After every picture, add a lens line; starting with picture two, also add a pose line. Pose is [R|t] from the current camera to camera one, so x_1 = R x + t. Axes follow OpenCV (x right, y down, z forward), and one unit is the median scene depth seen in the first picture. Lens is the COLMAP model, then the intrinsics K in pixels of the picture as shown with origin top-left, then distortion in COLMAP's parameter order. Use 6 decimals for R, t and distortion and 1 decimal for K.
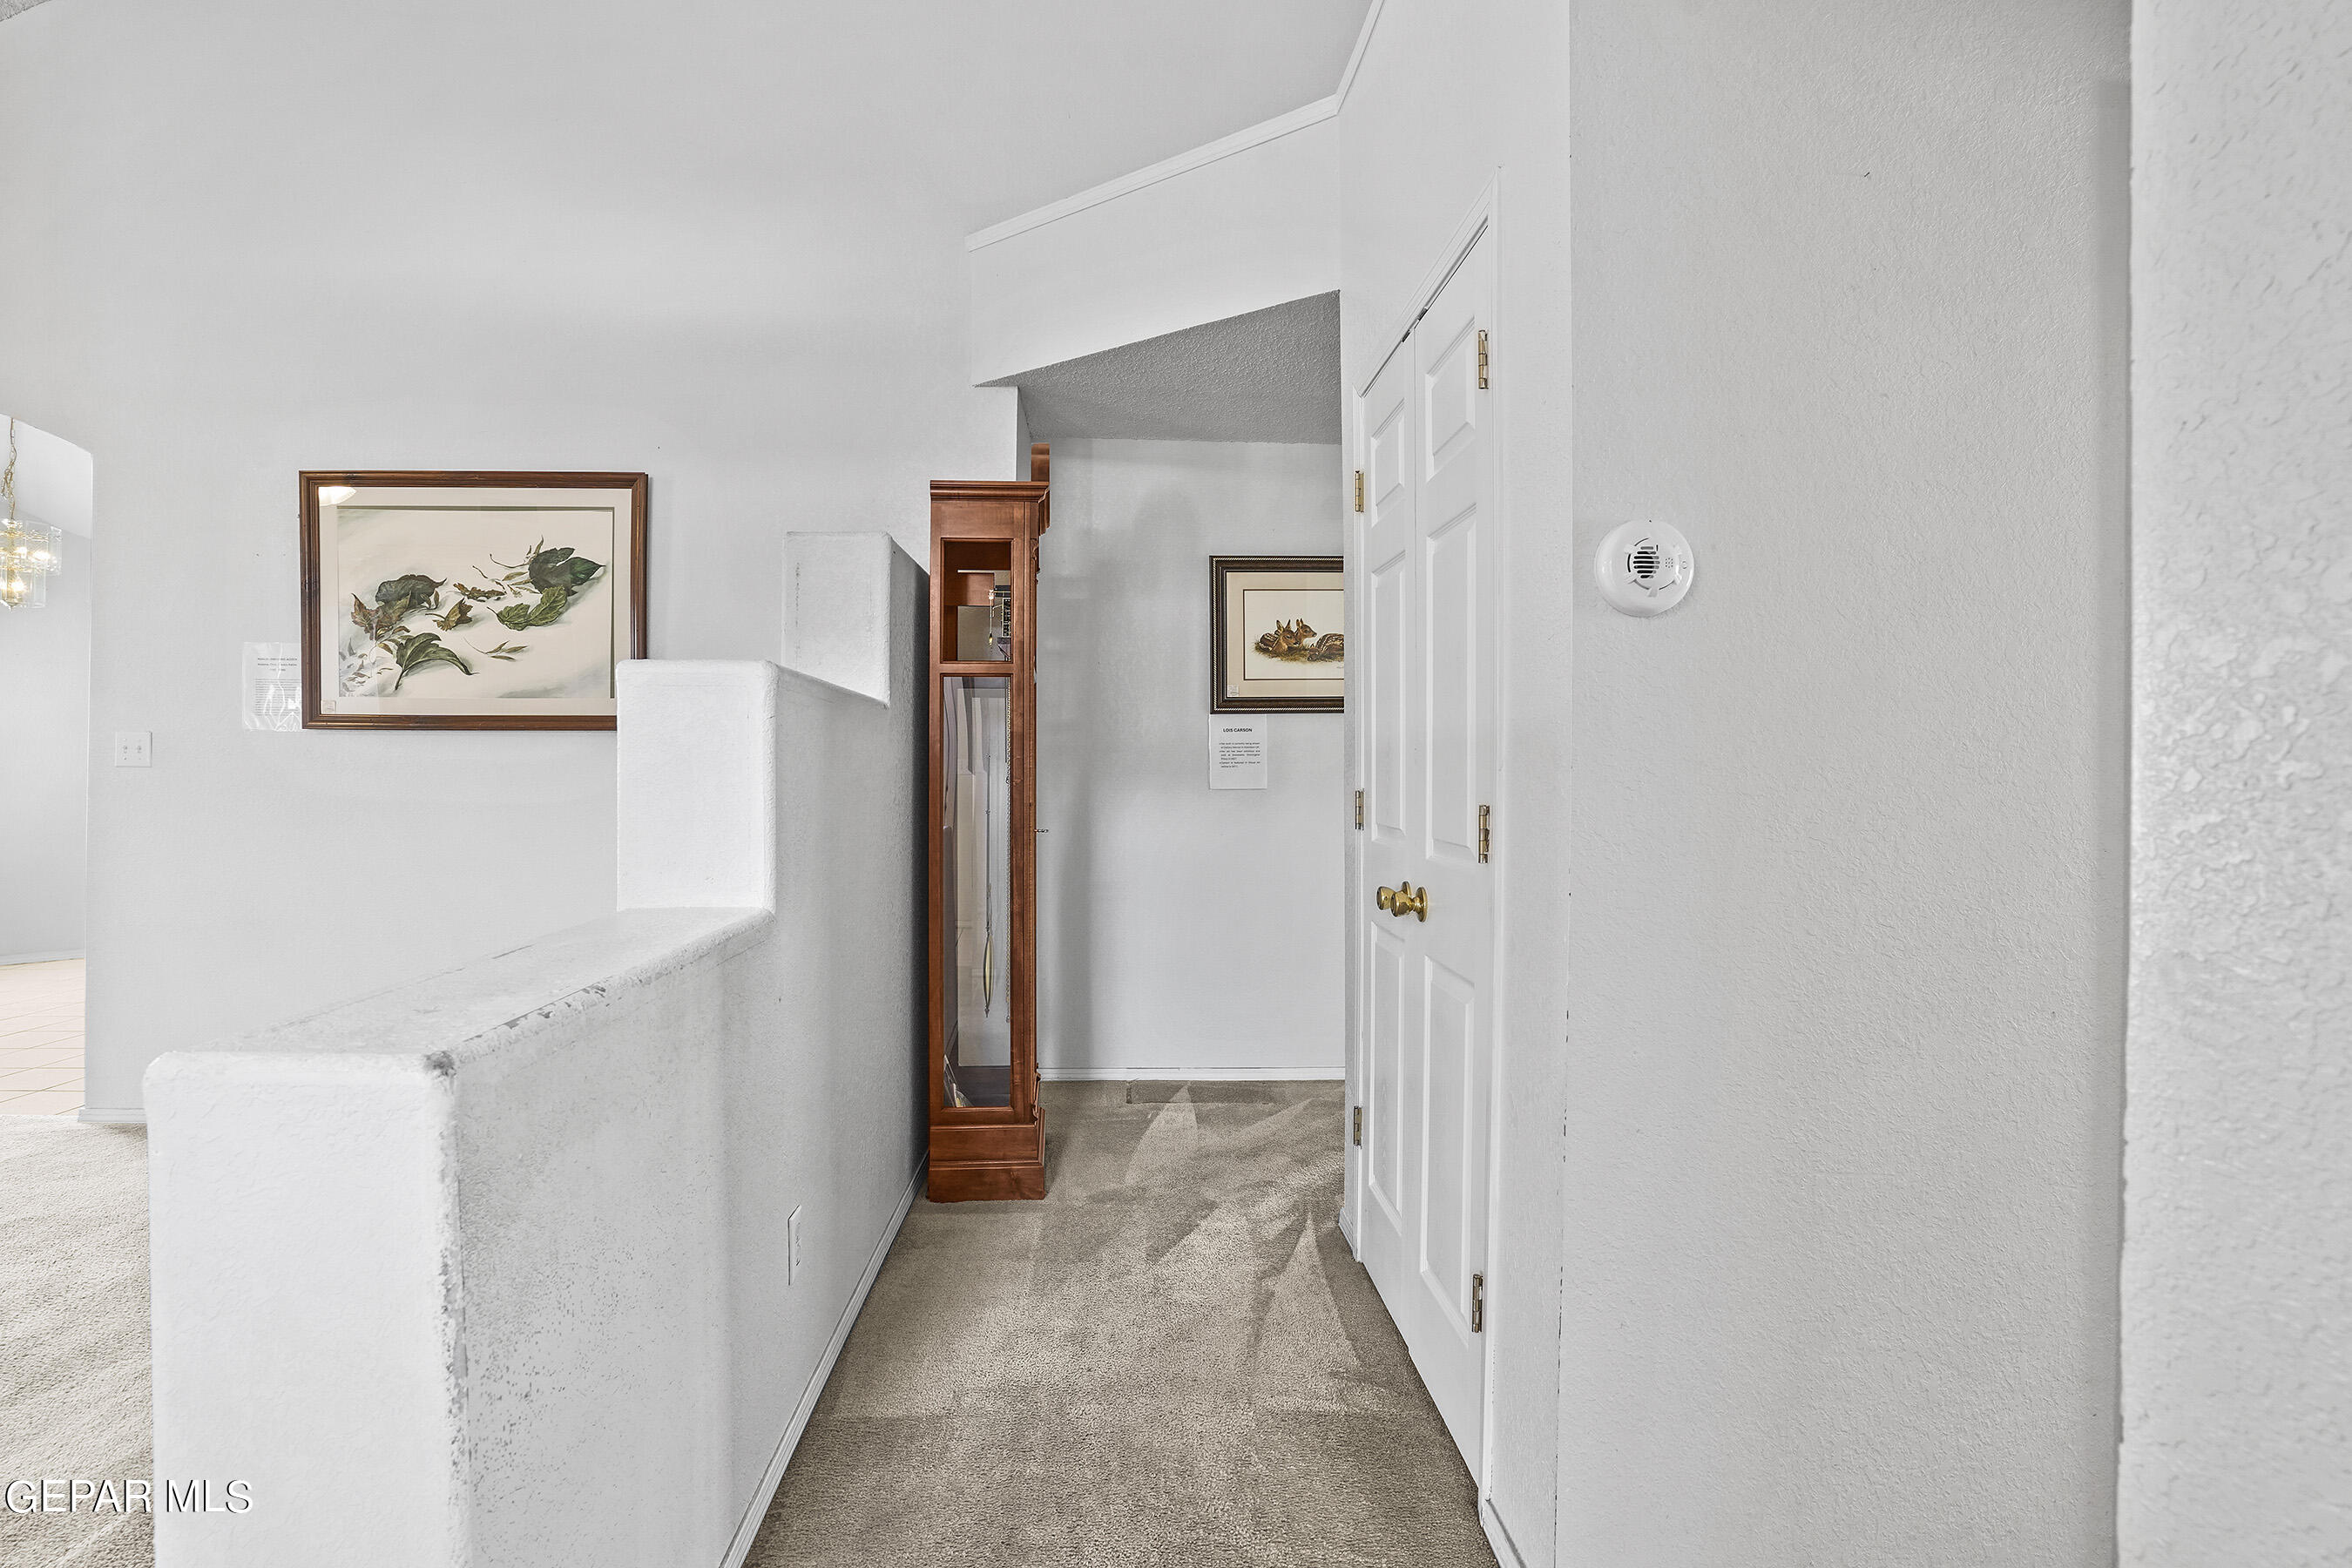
lens RADIAL K [[1169.5, 0, 1170.6], [0, 1169.5, 786.8], [0, 0, 1]] dist [-0.038646, 0.020971]
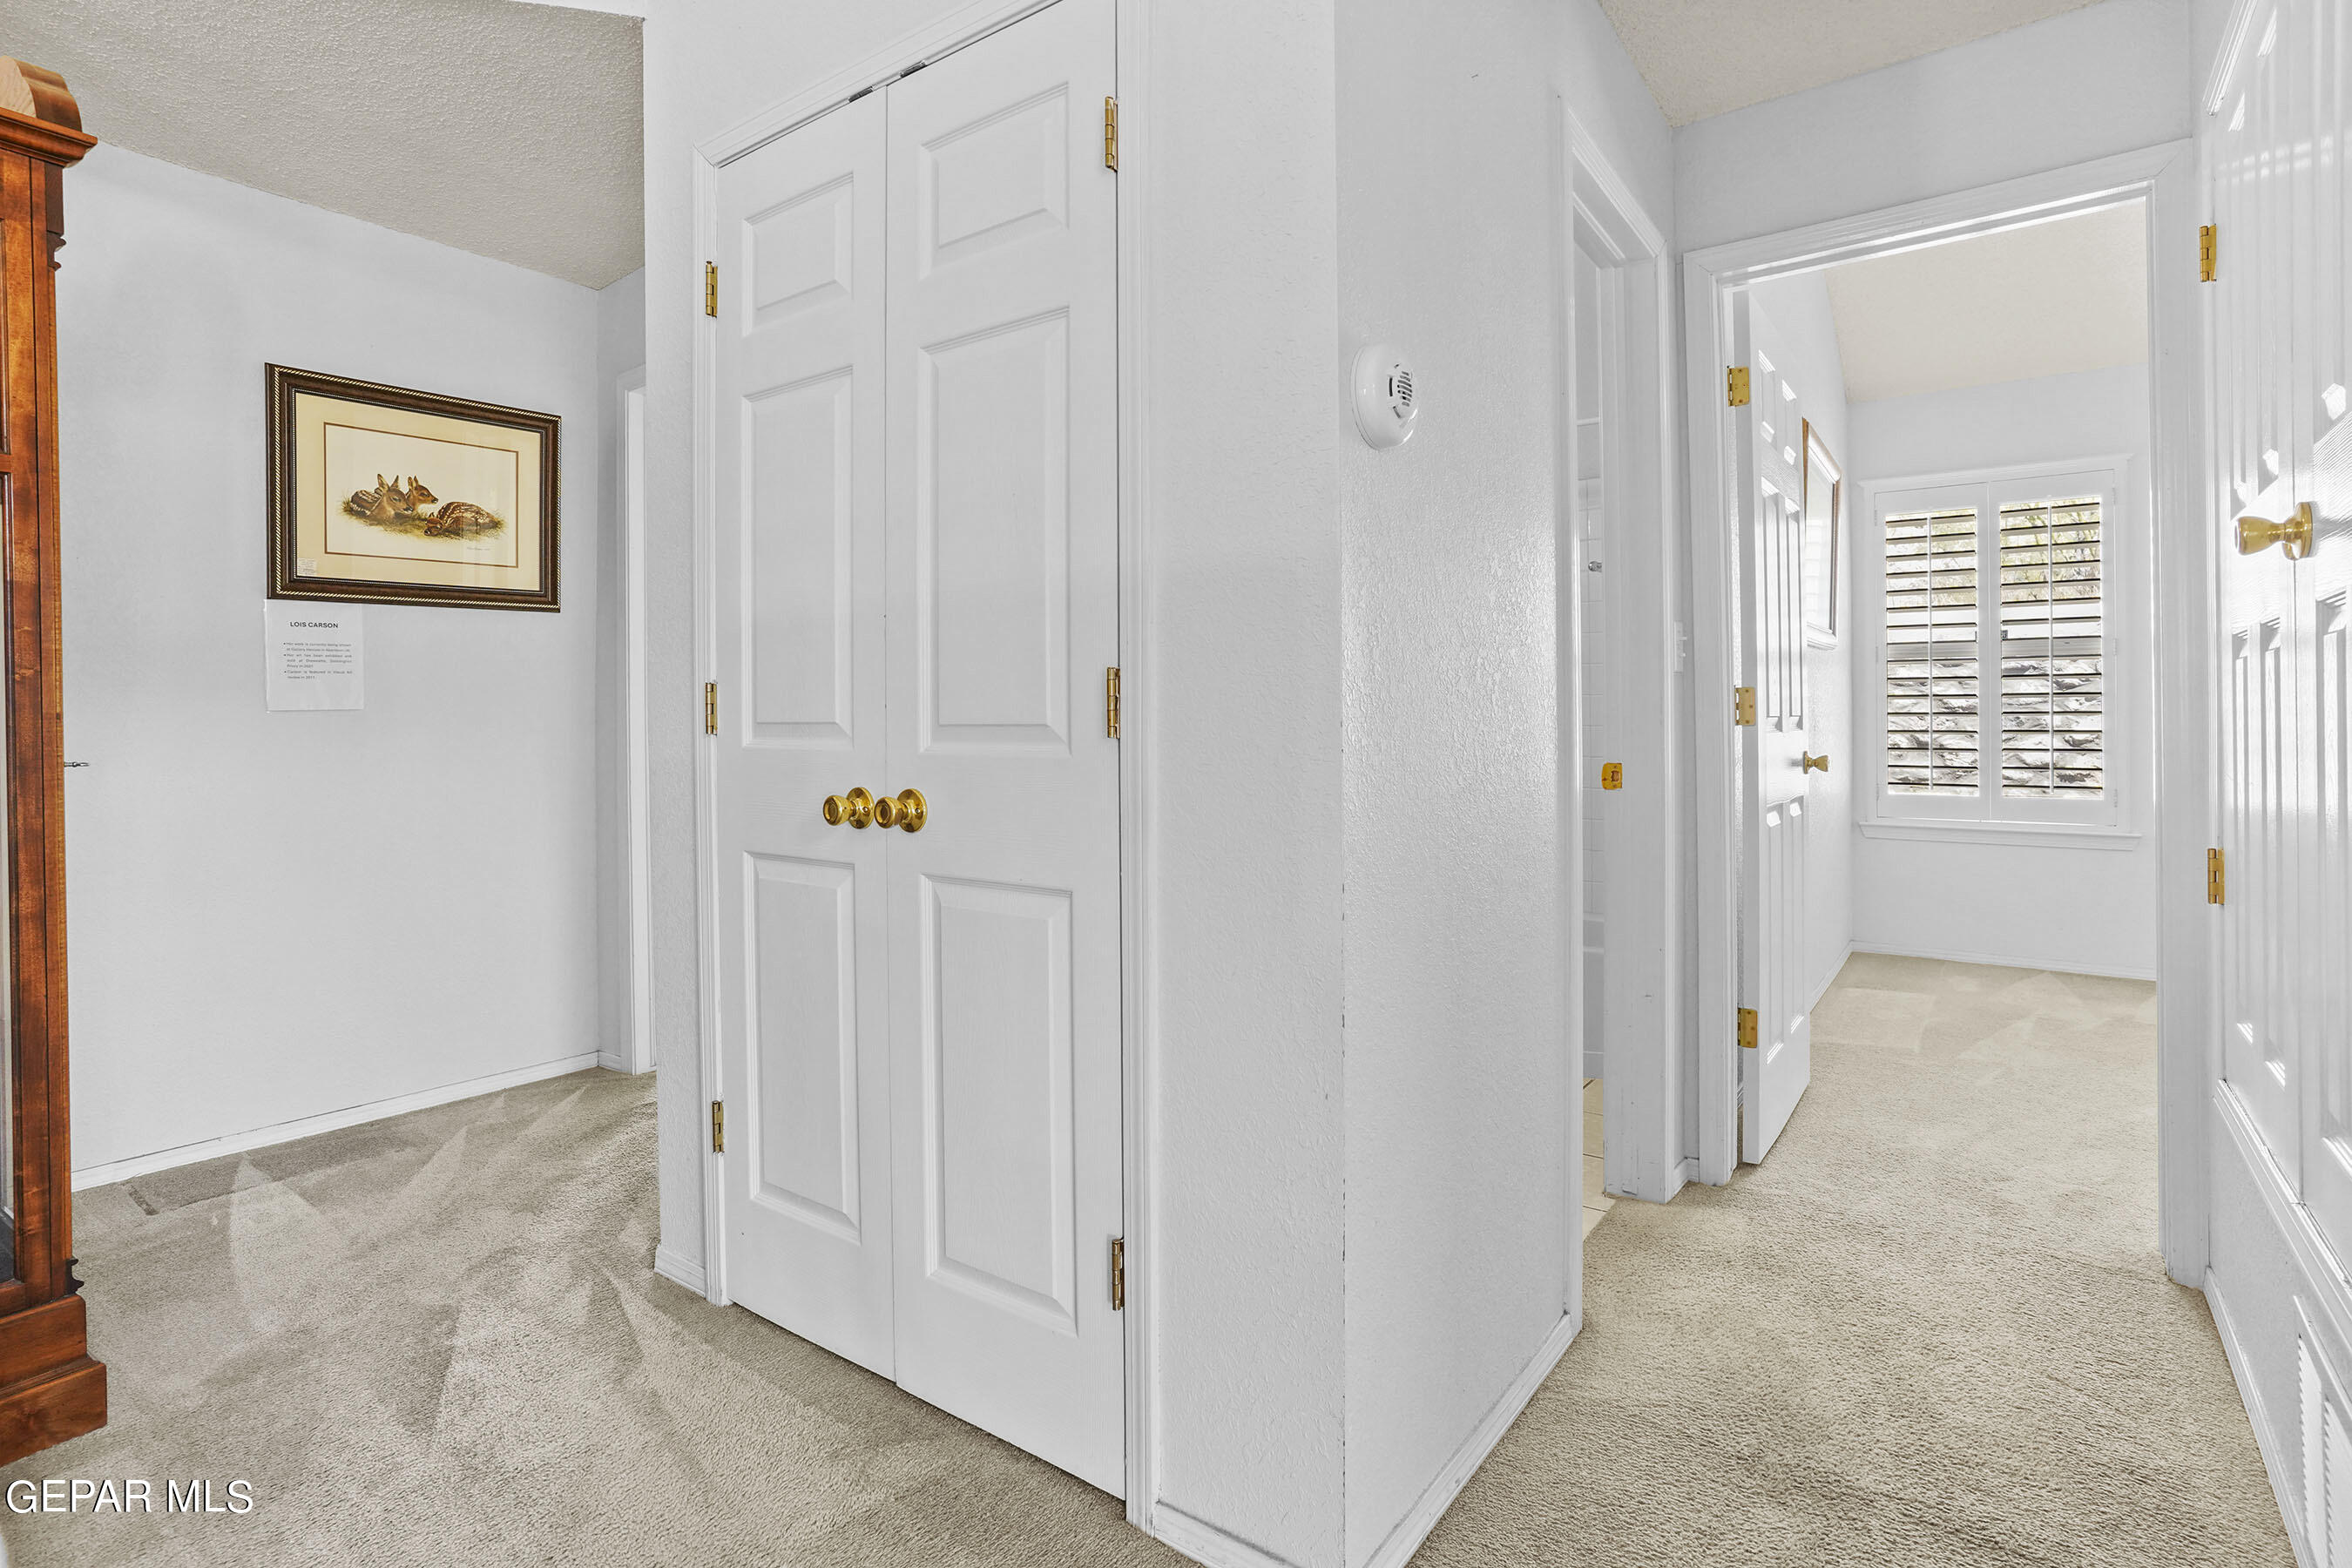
lens RADIAL K [[1169.5, 0, 1130.6], [0, 1169.5, 723.7], [0, 0, 1]] dist [-0.038646, 0.020971]
pose [[0.647138, -0.013811, 0.762248, -0.187474], [0.025264, 0.999675, -0.003336, 0.030597], [-0.761955, 0.021416, 0.647276, 0.238524]]
